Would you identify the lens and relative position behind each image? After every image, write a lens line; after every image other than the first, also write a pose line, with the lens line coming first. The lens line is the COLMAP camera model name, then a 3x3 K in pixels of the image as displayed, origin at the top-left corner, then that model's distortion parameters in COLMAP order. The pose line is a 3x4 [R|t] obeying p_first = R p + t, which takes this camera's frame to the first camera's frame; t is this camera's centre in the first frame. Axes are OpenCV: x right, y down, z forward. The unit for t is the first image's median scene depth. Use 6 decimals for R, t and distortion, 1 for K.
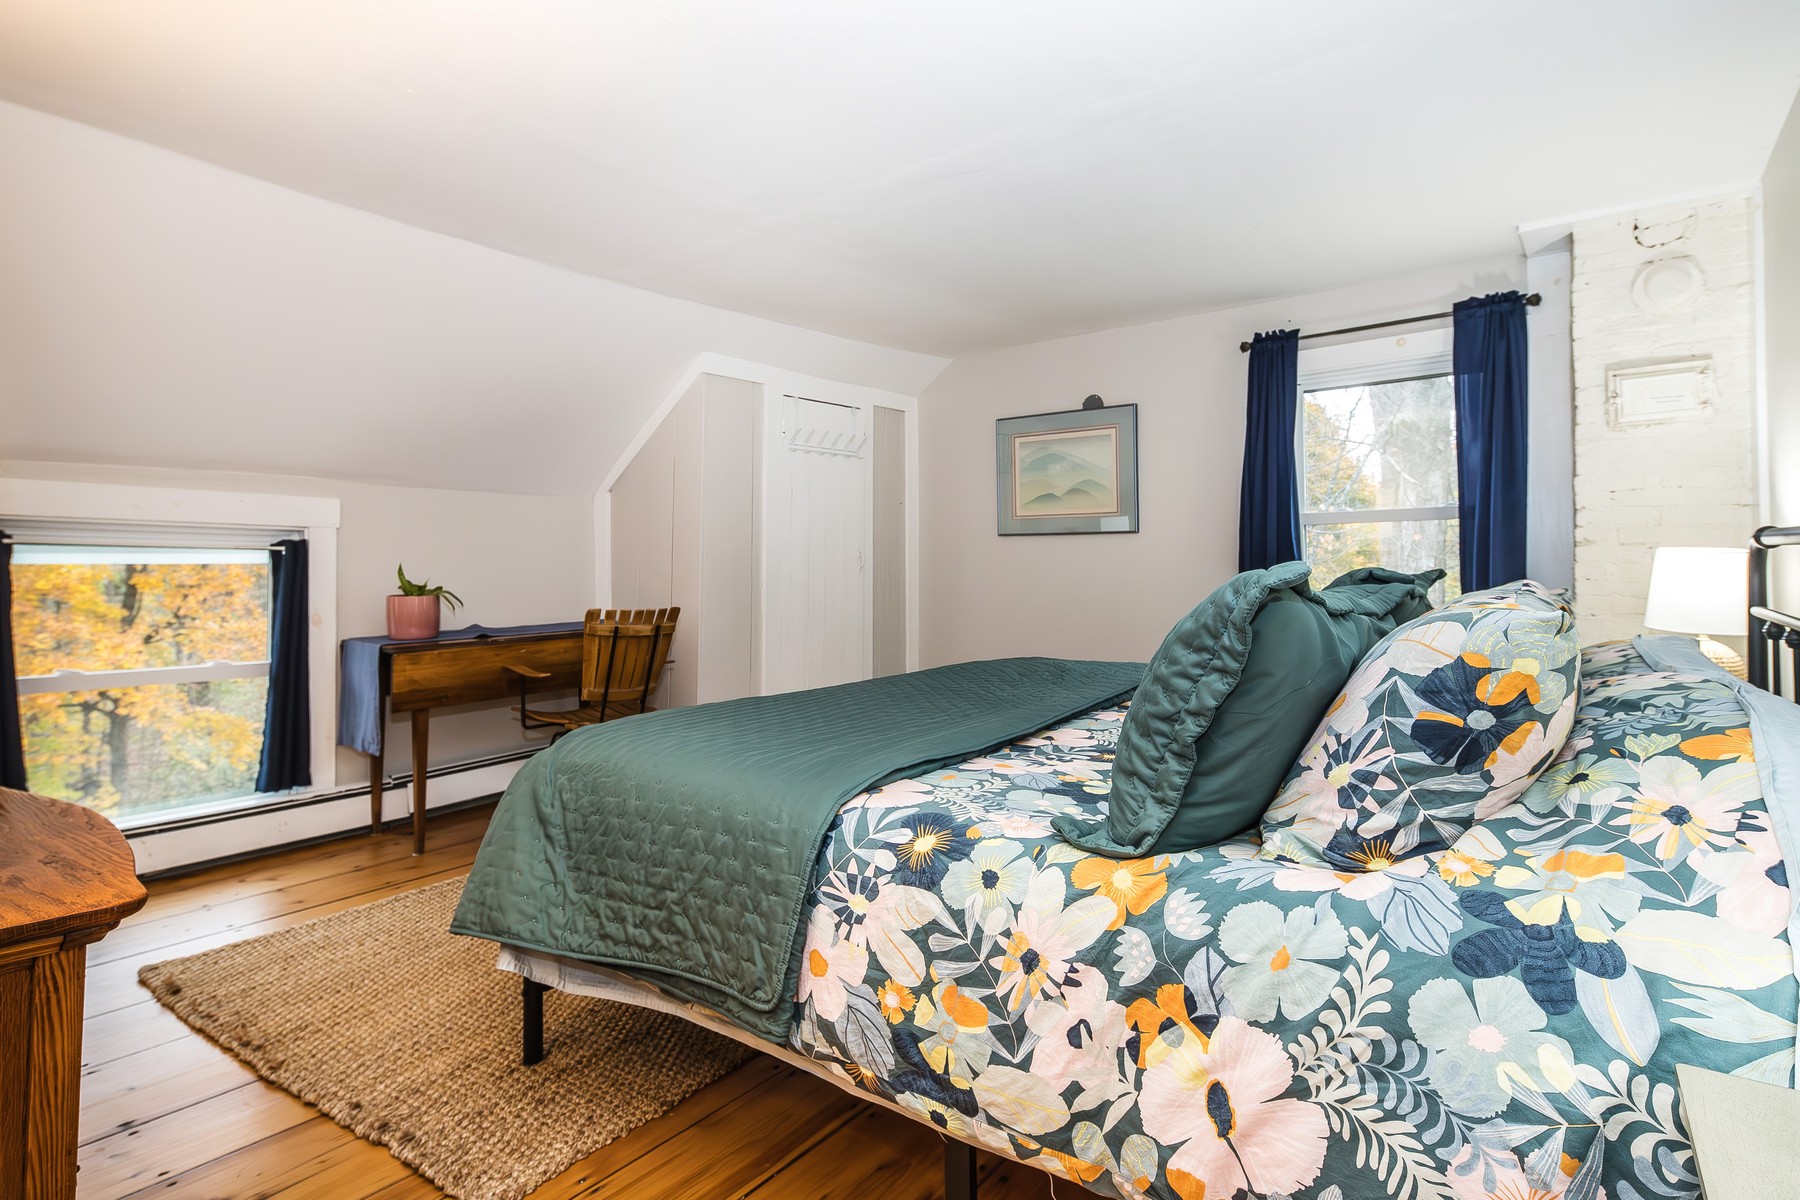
lens RADIAL K [[878.9, 0, 827.5], [0, 878.9, 593.1], [0, 0, 1]] dist [0.018461, -0.000093]
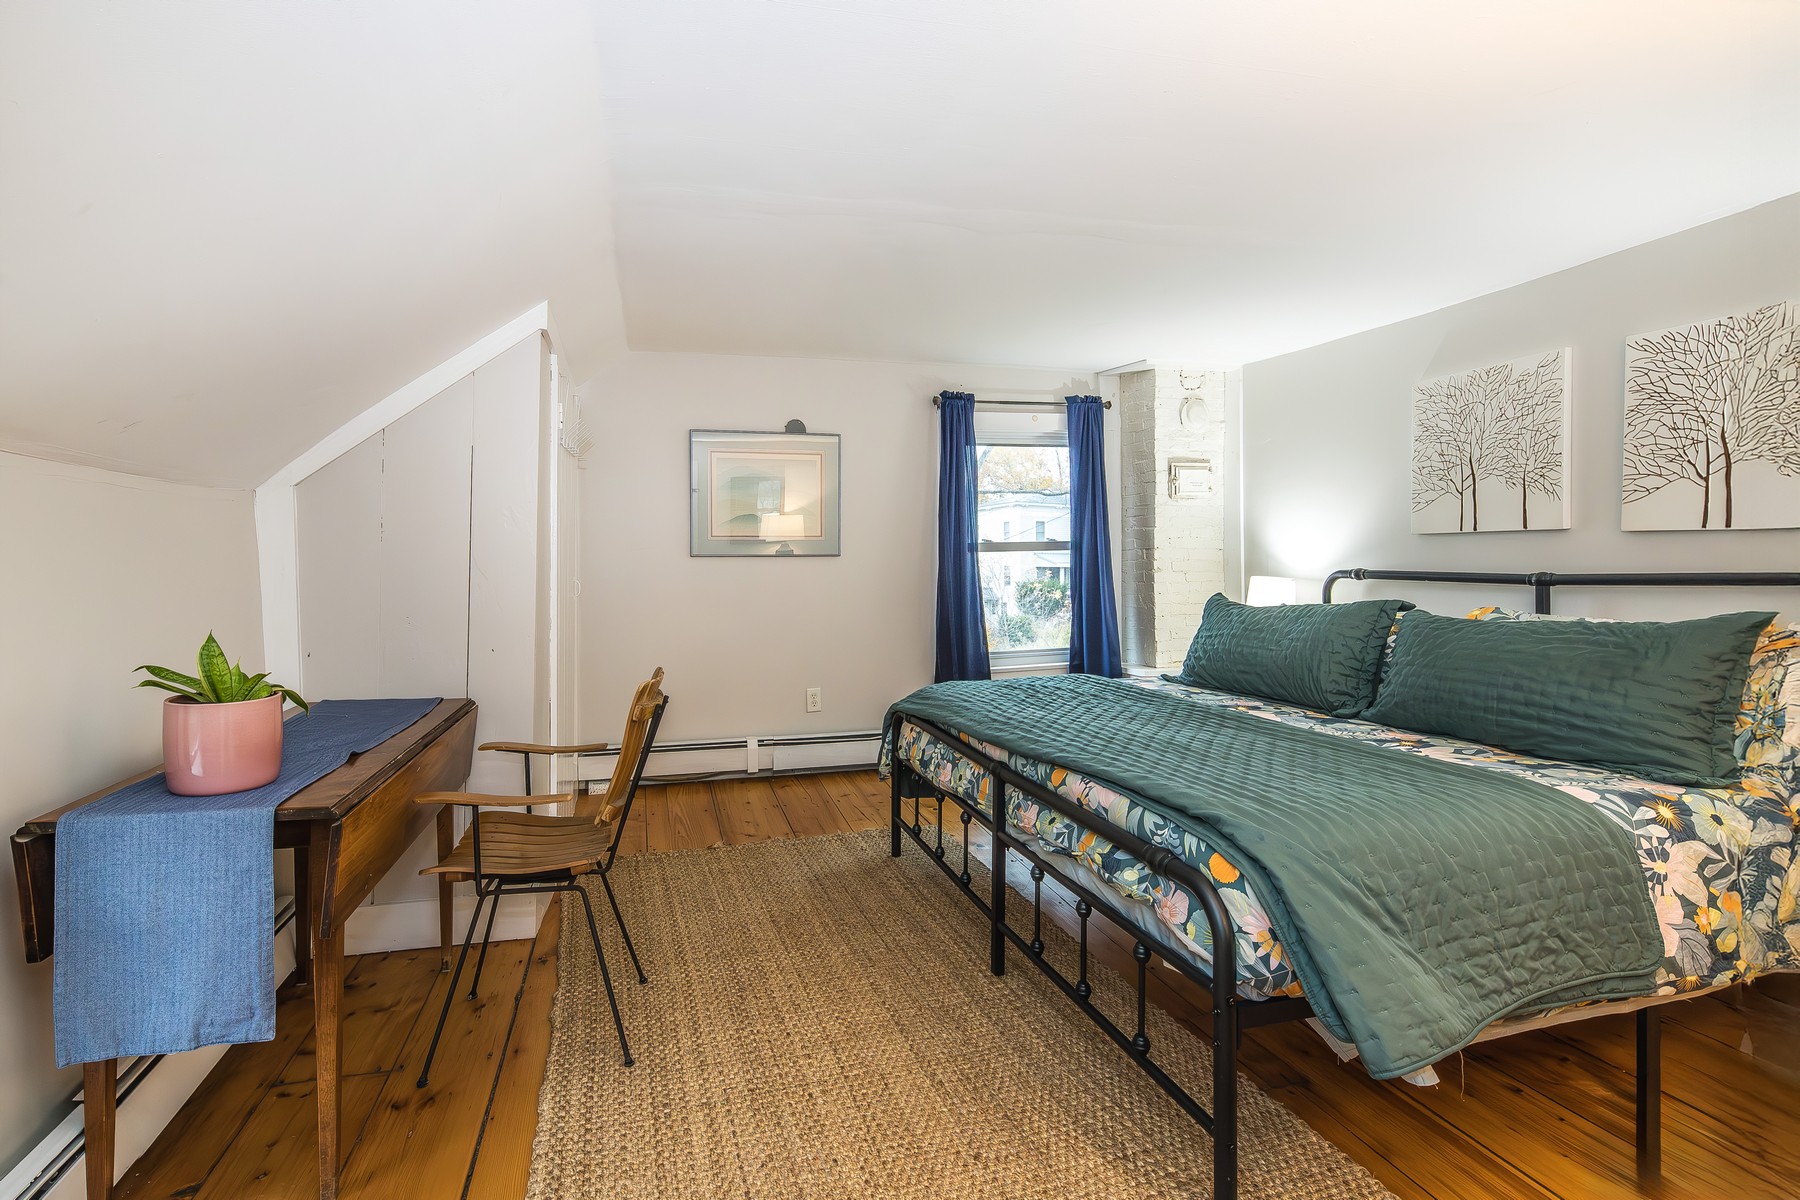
lens RADIAL K [[926.4, 0, 864.8], [0, 926.4, 603.5], [0, 0, 1]] dist [0.016667, 0.000898]
pose [[0.573359, -0.042943, 0.818178, -0.841226], [0.034558, 0.999004, 0.028216, -0.066134], [-0.818575, 0.012096, 0.574272, 0.524967]]
